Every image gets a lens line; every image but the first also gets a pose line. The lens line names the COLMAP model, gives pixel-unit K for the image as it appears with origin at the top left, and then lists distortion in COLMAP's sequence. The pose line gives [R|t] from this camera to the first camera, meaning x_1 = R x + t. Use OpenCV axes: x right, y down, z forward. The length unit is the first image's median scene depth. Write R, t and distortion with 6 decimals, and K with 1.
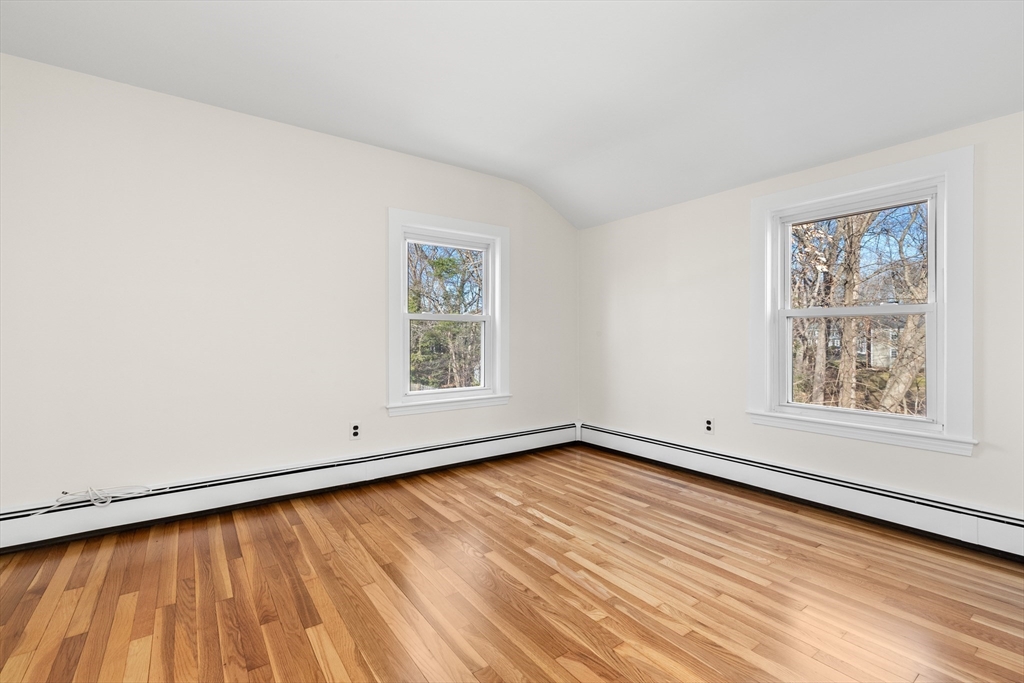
lens RADIAL K [[459.0, 0, 512.0], [0, 459.0, 341.5], [0, 0, 1]] dist [0.001393, 0.000284]
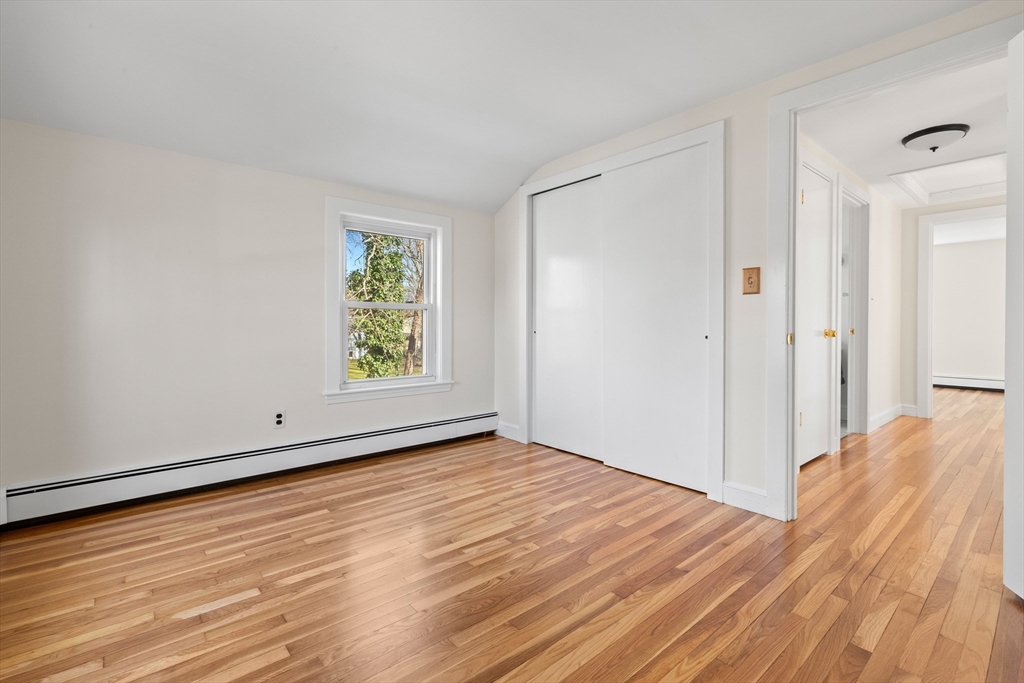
lens RADIAL K [[459.0, 0, 512.0], [0, 459.0, 341.5], [0, 0, 1]] dist [0.001393, 0.000284]
pose [[-0.069605, -0.043977, 0.996605, -0.664435], [0.011237, 0.998930, 0.044865, -0.019933], [-0.997511, 0.014322, -0.069037, 0.715397]]
